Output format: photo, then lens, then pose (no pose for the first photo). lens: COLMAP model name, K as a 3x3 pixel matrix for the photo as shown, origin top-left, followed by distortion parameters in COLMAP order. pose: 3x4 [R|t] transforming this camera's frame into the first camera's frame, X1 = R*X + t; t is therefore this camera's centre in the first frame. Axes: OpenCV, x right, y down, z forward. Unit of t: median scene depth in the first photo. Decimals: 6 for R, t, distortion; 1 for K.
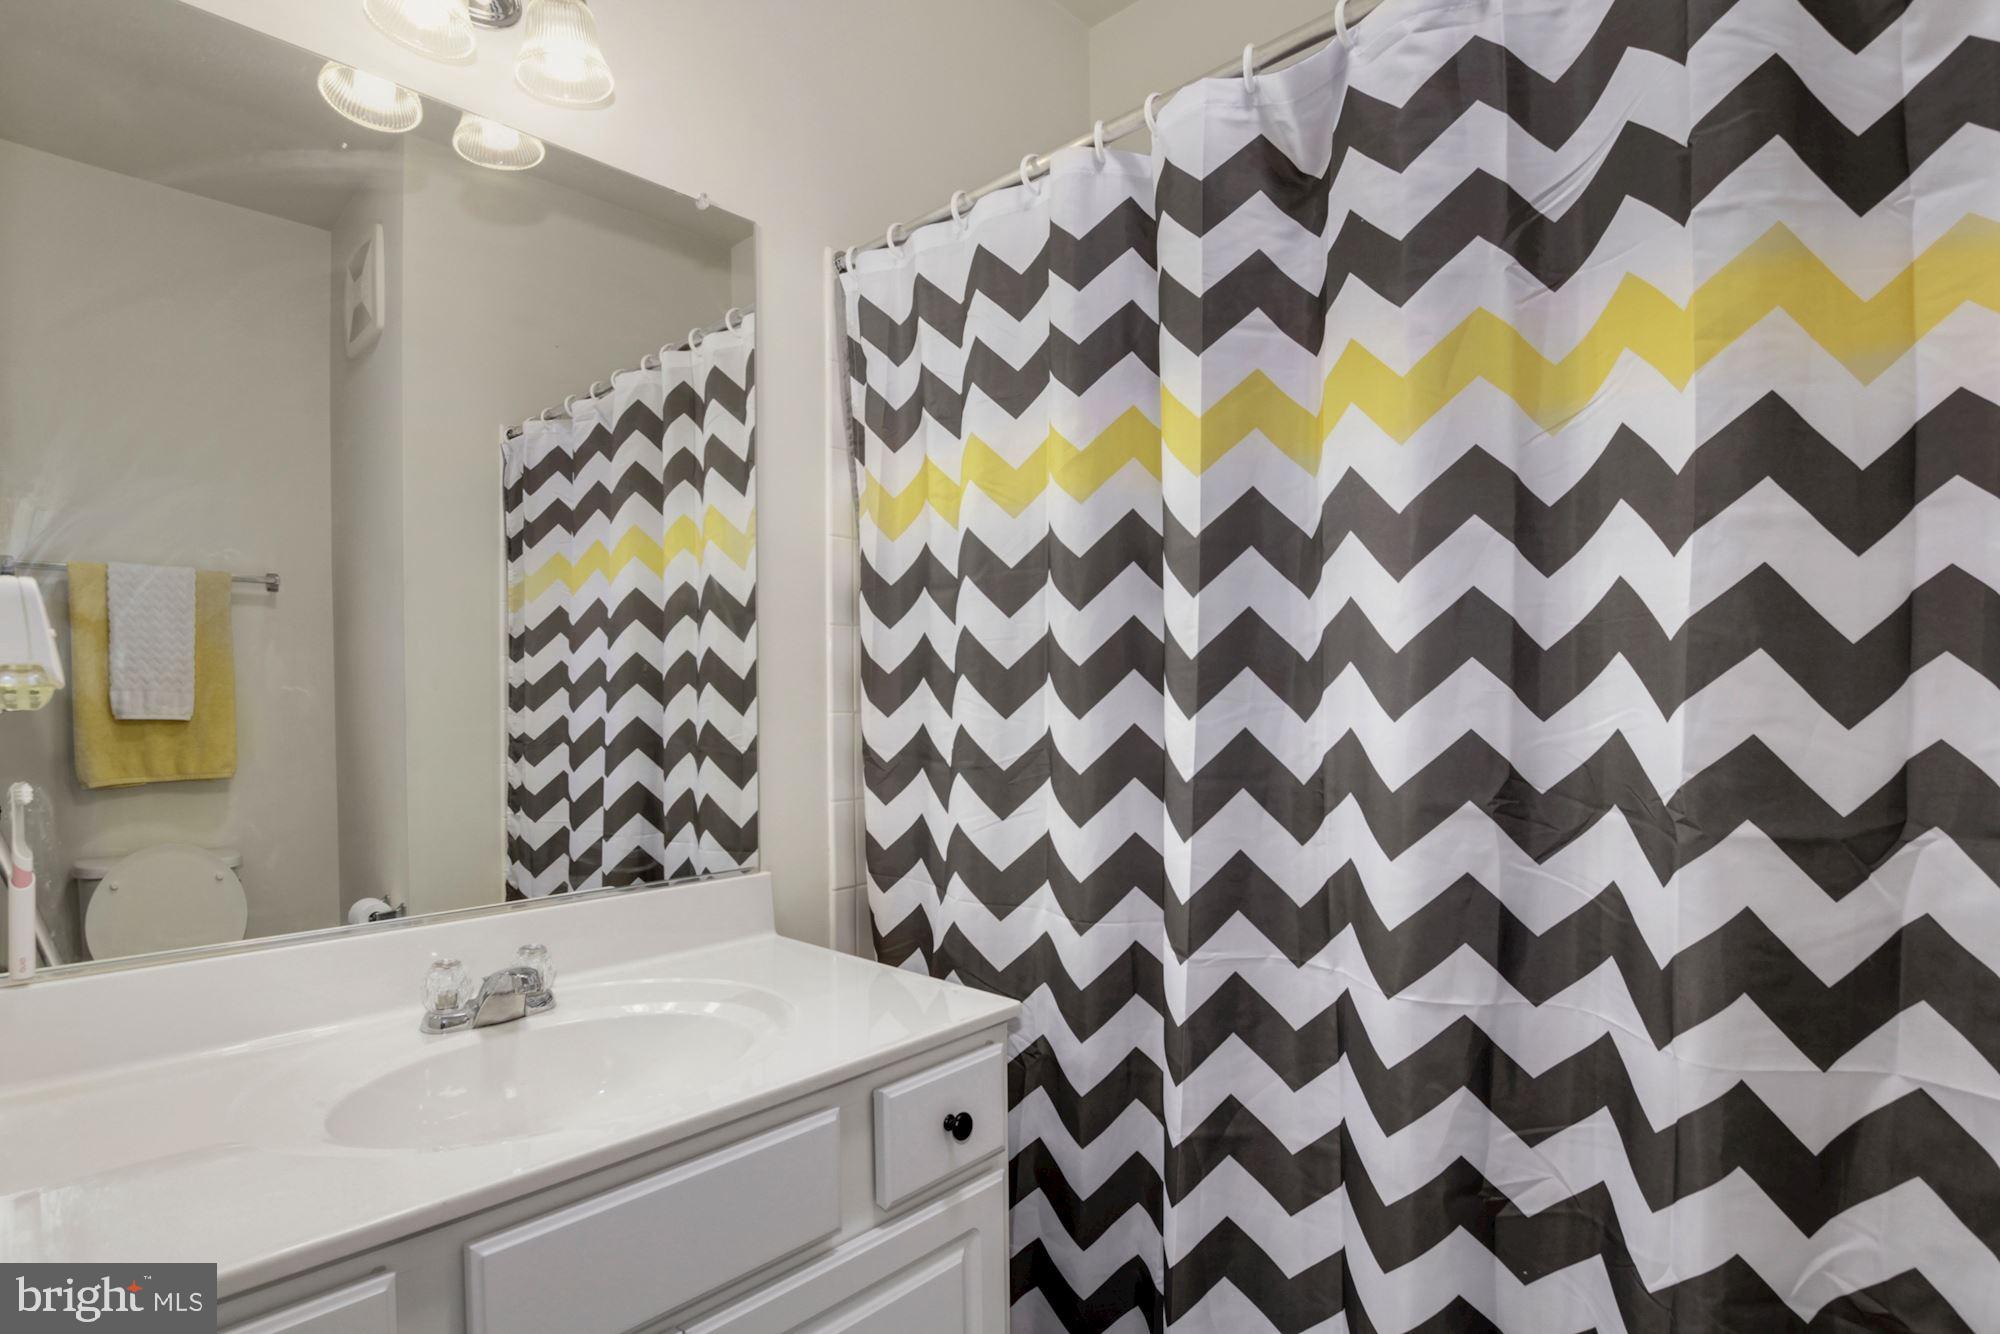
lens RADIAL K [[997.4, 0, 1000.2], [0, 997.4, 704.7], [0, 0, 1]] dist [-0.022388, 0.001658]
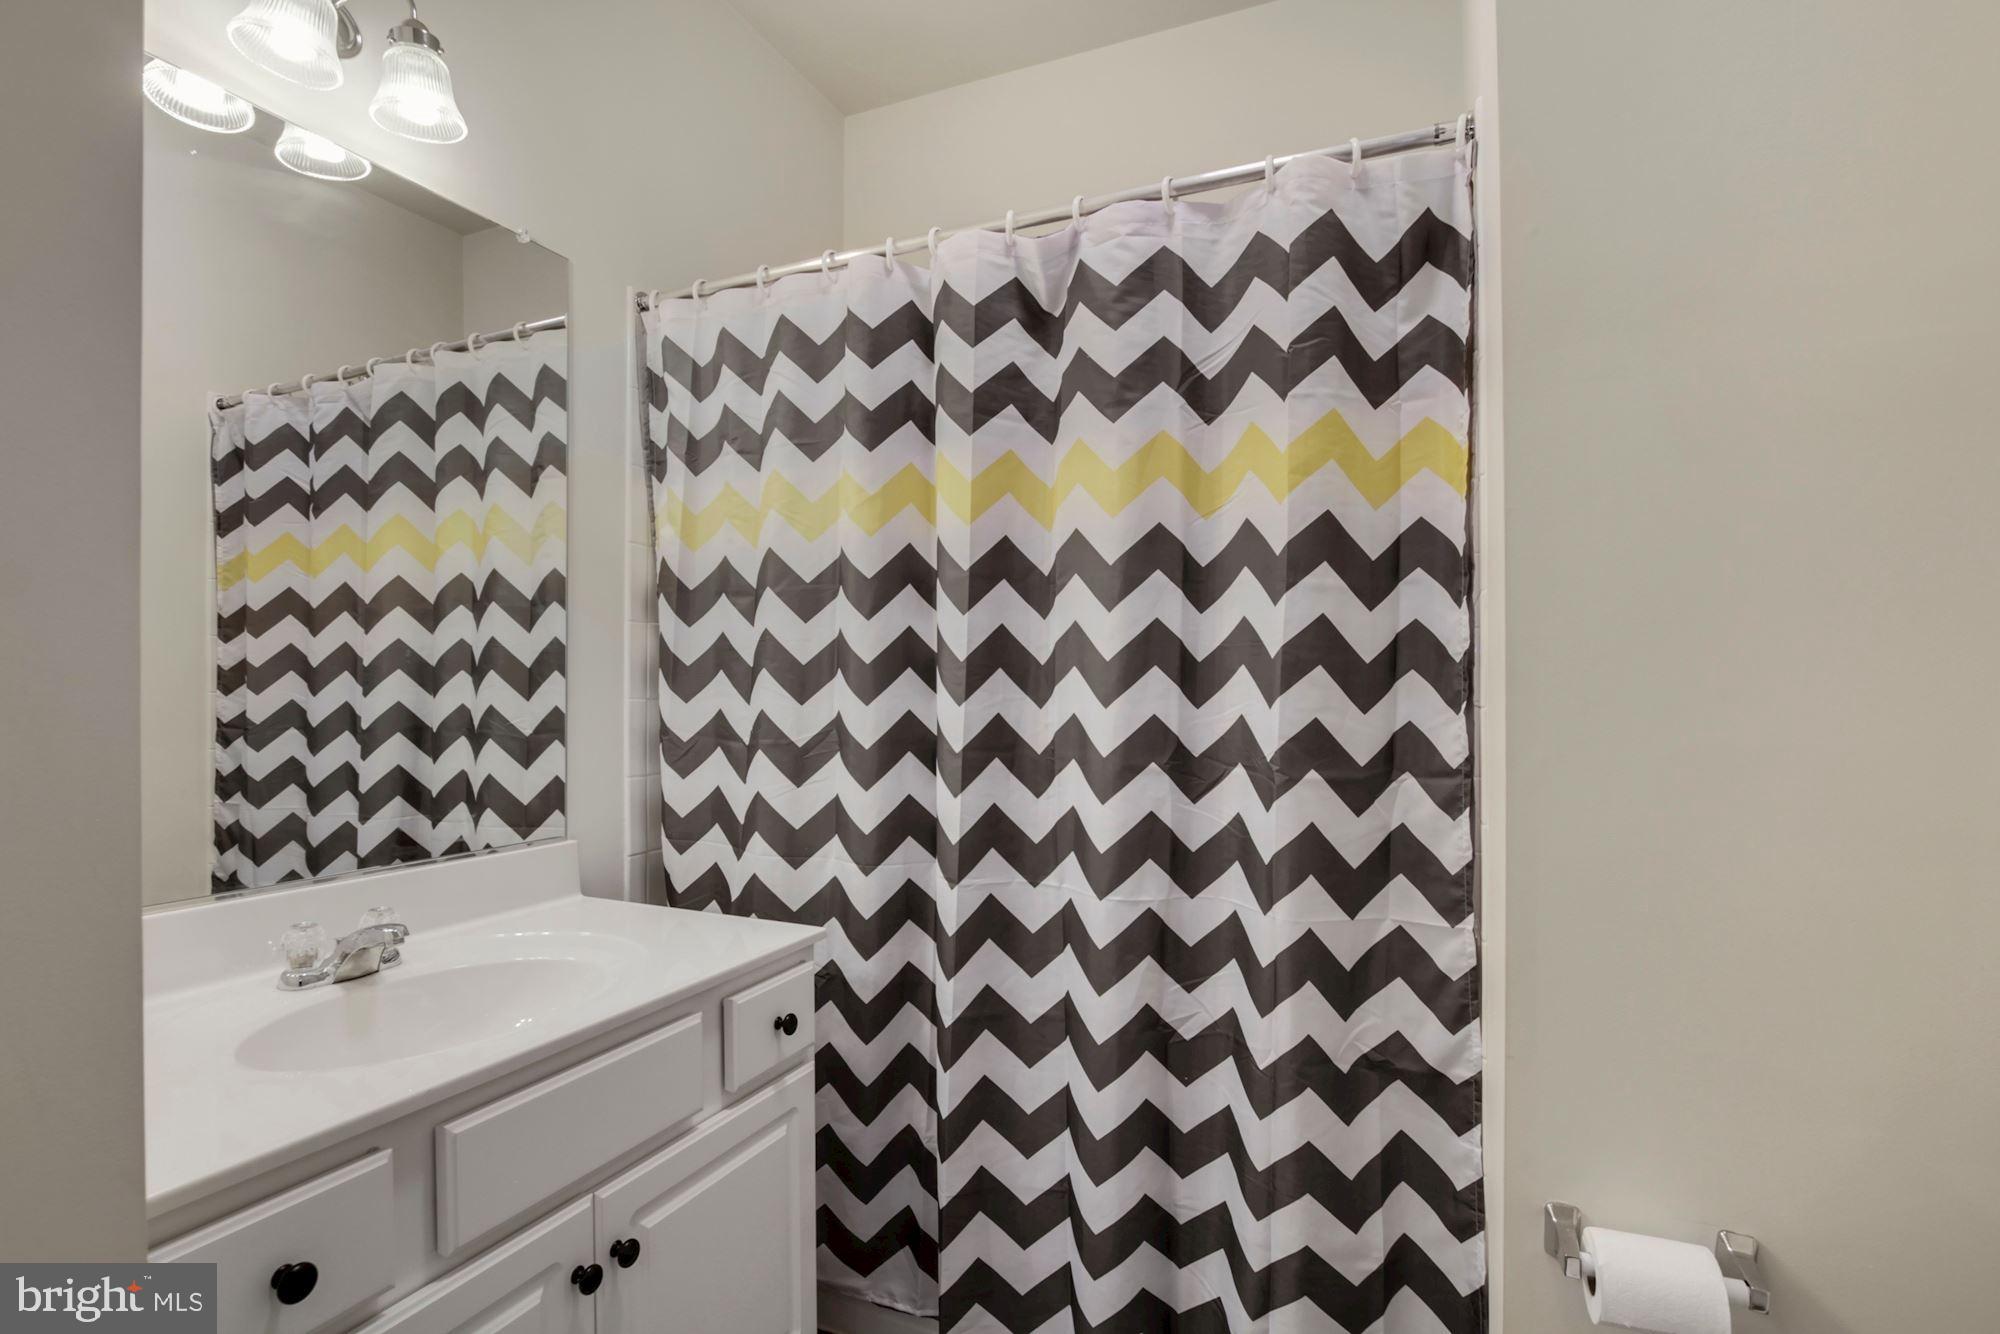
lens RADIAL K [[995.5, 0, 991.8], [0, 995.5, 689.9], [0, 0, 1]] dist [-0.003329, -0.016222]
pose [[0.944465, 0.012178, 0.328387, -0.206226], [-0.010793, 0.999924, -0.006039, 0.000230], [-0.328435, 0.002159, 0.944524, -0.275776]]
